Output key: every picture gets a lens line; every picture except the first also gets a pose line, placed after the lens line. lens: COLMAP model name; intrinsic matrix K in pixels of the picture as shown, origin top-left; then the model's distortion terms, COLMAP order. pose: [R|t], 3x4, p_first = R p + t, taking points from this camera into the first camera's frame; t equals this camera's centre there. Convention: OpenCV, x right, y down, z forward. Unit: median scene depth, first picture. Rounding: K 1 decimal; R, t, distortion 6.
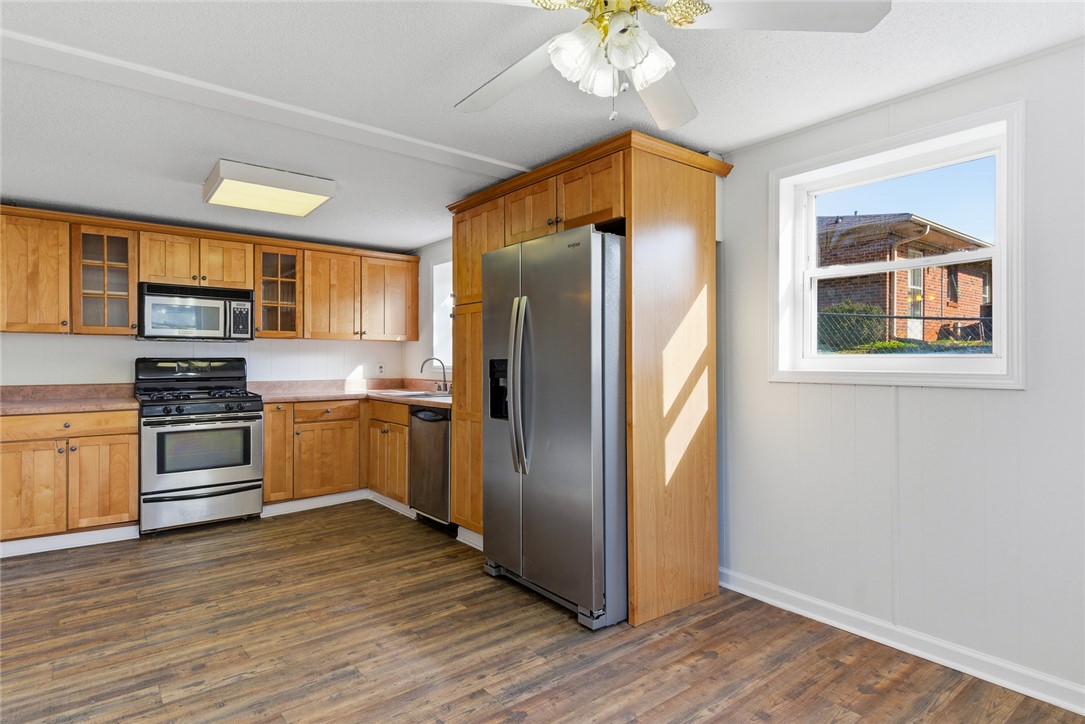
lens RADIAL K [[577.0, 0, 542.3], [0, 577.0, 363.2], [0, 0, 1]] dist [0.002783, -0.000199]
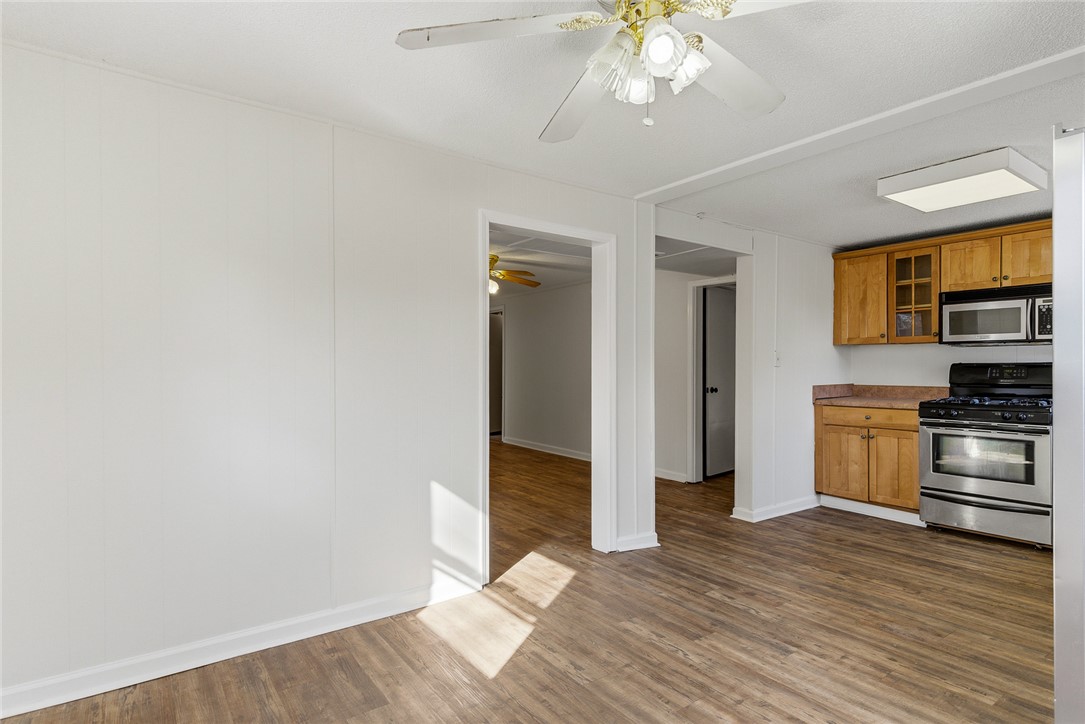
lens RADIAL K [[577.0, 0, 542.0], [0, 577.0, 368.3], [0, 0, 1]] dist [0.002783, -0.000199]
pose [[-0.046381, 0.001371, -0.998923, 0.461918], [-0.003643, 0.999992, 0.001541, 0.001193], [0.998917, 0.003711, -0.046375, 0.346888]]
